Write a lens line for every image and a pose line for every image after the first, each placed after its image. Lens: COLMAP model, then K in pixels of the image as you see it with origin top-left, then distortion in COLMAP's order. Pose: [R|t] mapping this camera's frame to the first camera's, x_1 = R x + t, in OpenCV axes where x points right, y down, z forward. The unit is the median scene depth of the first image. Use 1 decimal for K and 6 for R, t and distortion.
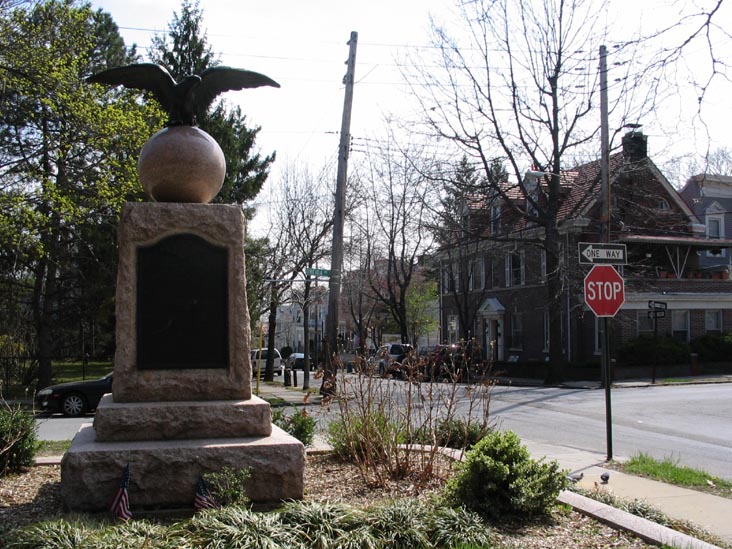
lens RADIAL K [[762.8, 0, 366.0], [0, 762.8, 274.5], [0, 0, 1]] dist [-0.112671, 0.030874]
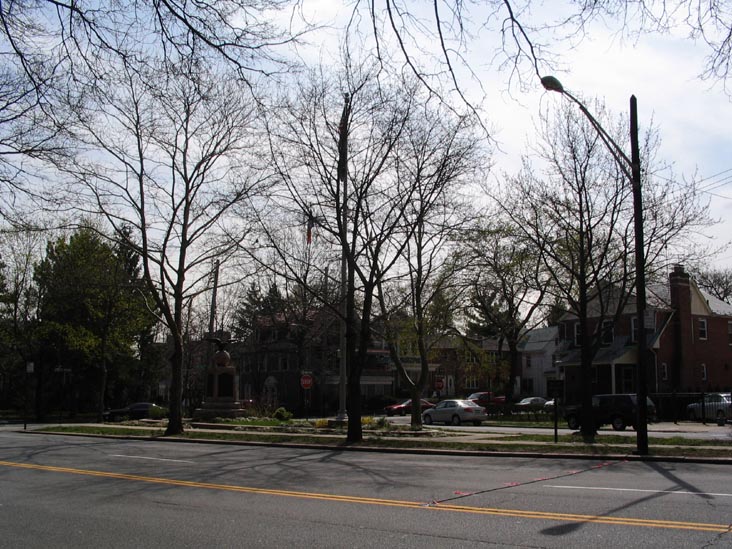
lens RADIAL K [[762.8, 0, 366.0], [0, 762.8, 274.5], [0, 0, 1]] dist [-0.112671, 0.030874]
pose [[0.953434, 0.053195, 0.296874, -0.926387], [-0.027261, 0.995493, -0.090828, -0.279035], [-0.300368, 0.078505, 0.950587, -4.484335]]
